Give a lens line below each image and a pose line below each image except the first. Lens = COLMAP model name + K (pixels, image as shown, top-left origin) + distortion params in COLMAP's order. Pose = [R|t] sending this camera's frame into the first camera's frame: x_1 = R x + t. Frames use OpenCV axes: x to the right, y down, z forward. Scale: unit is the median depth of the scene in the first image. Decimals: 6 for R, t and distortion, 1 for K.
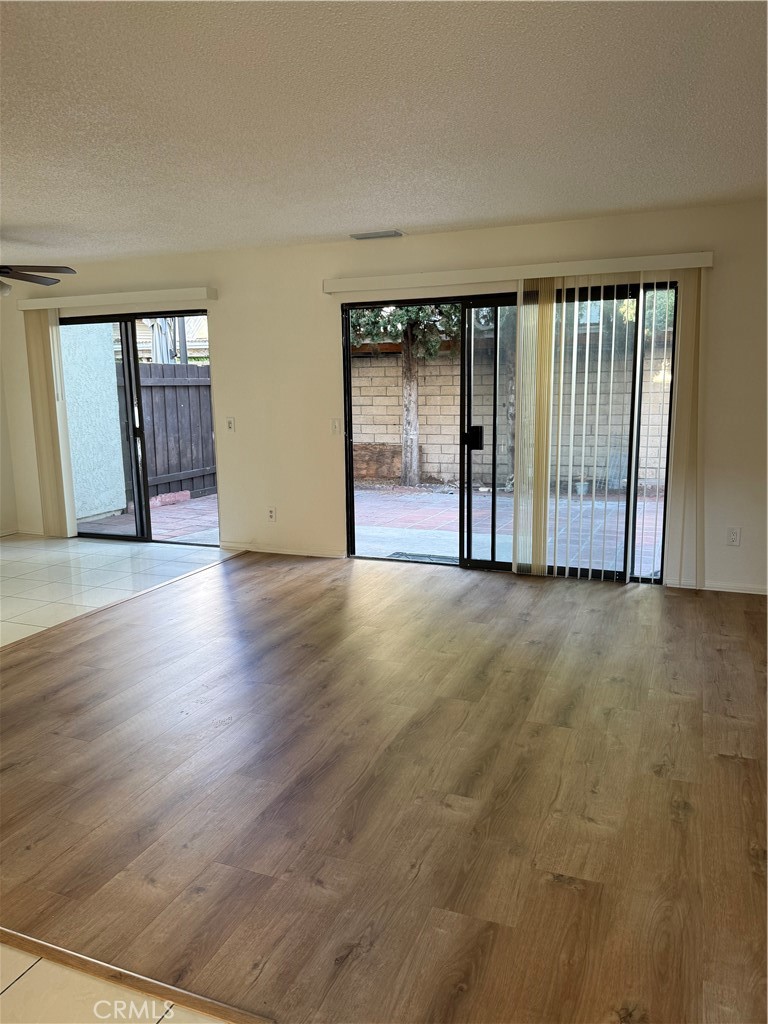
lens RADIAL K [[755.1, 0, 382.3], [0, 755.1, 515.2], [0, 0, 1]] dist [0.011186, -0.009366]
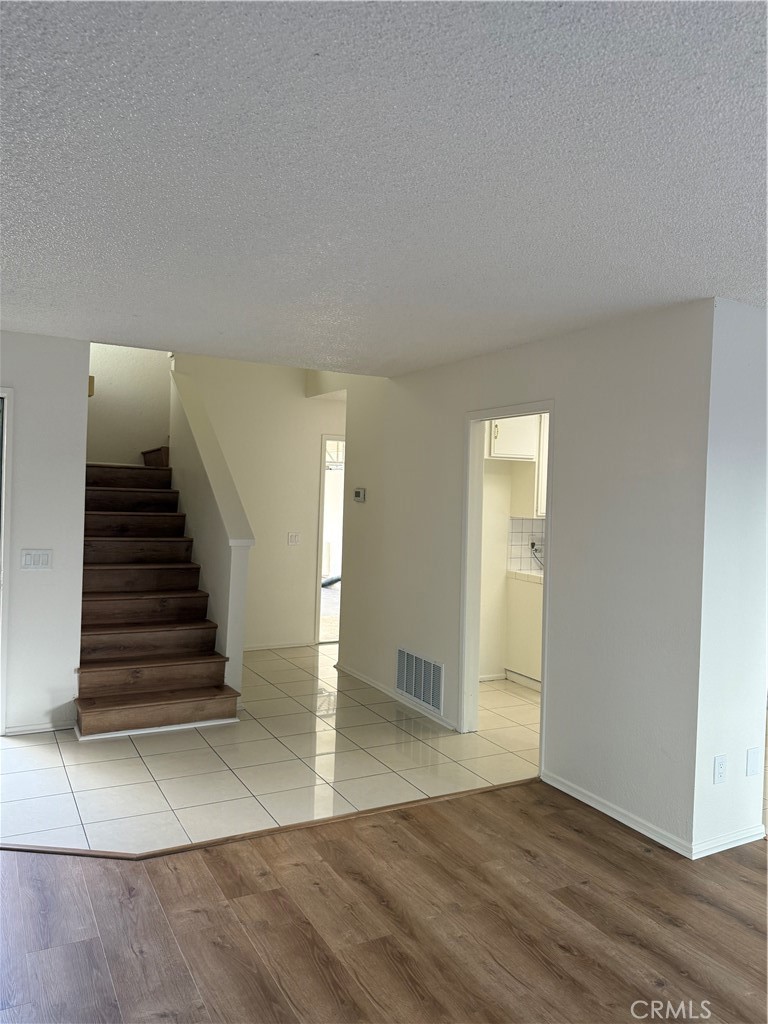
lens RADIAL K [[755.1, 0, 388.6], [0, 755.1, 507.5], [0, 0, 1]] dist [0.011186, -0.009366]
pose [[-0.624663, 0.011493, -0.780810, 0.311540], [-0.157737, 0.977423, 0.140580, -0.181029], [0.764797, 0.210977, -0.608748, 0.834701]]
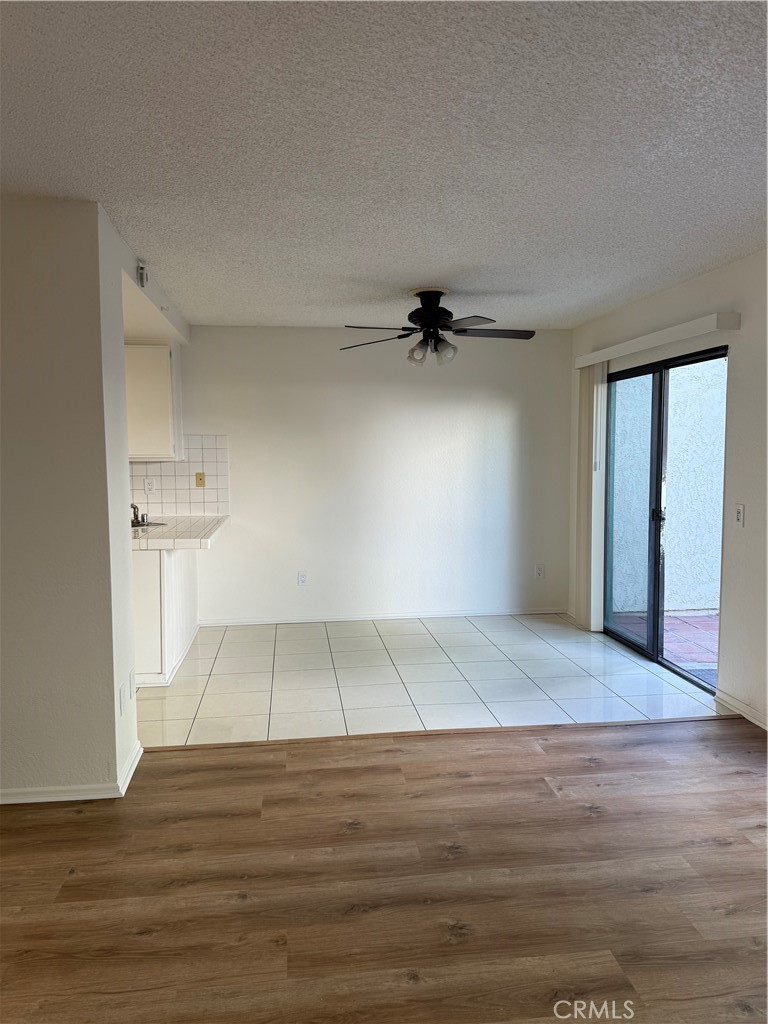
lens RADIAL K [[755.1, 0, 383.9], [0, 755.1, 513.9], [0, 0, 1]] dist [0.011186, -0.009366]
pose [[0.483080, 0.086000, -0.871343, 0.279091], [-0.153777, 0.988029, 0.012261, -0.106957], [0.861967, 0.128070, 0.490522, 0.537117]]
